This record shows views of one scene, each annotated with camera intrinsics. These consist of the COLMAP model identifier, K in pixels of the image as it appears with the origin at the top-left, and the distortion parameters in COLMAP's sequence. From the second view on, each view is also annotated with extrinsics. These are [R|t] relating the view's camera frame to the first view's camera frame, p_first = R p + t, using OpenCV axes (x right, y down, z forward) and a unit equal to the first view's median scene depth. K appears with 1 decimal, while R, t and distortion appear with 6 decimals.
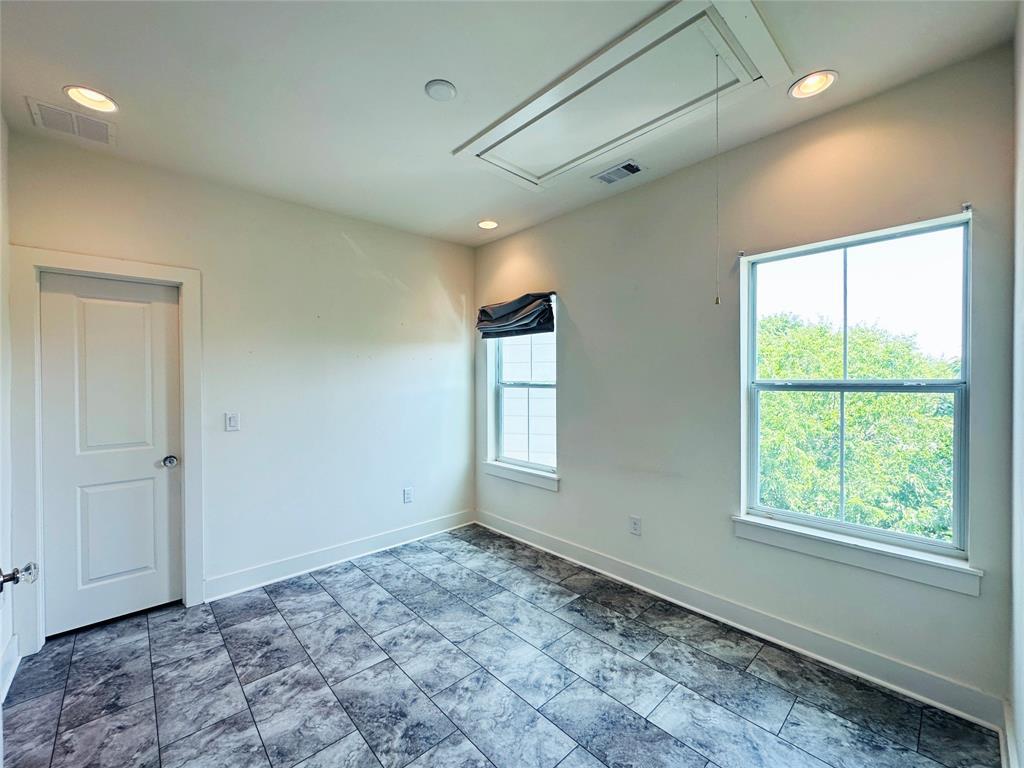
lens RADIAL K [[421.5, 0, 509.5], [0, 421.5, 369.5], [0, 0, 1]] dist [-0.001421, -0.000109]
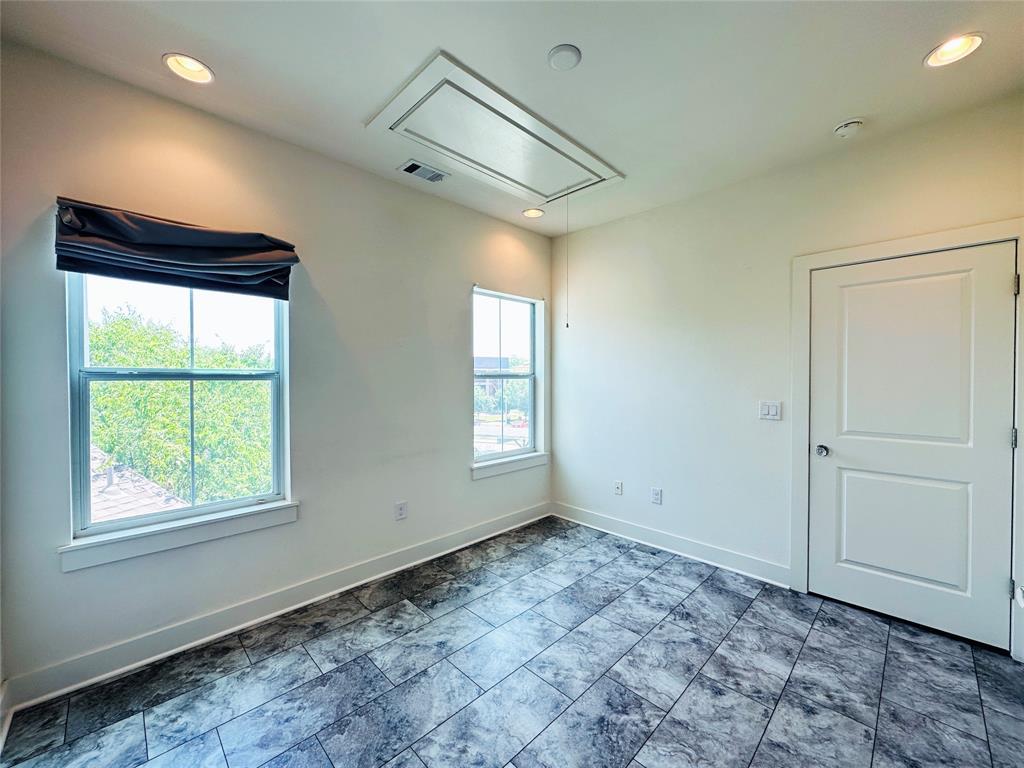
lens RADIAL K [[406.9, 0, 510.4], [0, 406.9, 384.7], [0, 0, 1]] dist [-0.004553, 0.000712]
pose [[-0.037683, -0.011580, 0.999223, -0.855919], [-0.024387, 0.999646, 0.010665, 0.049492], [-0.998992, -0.023966, -0.037952, 0.940551]]
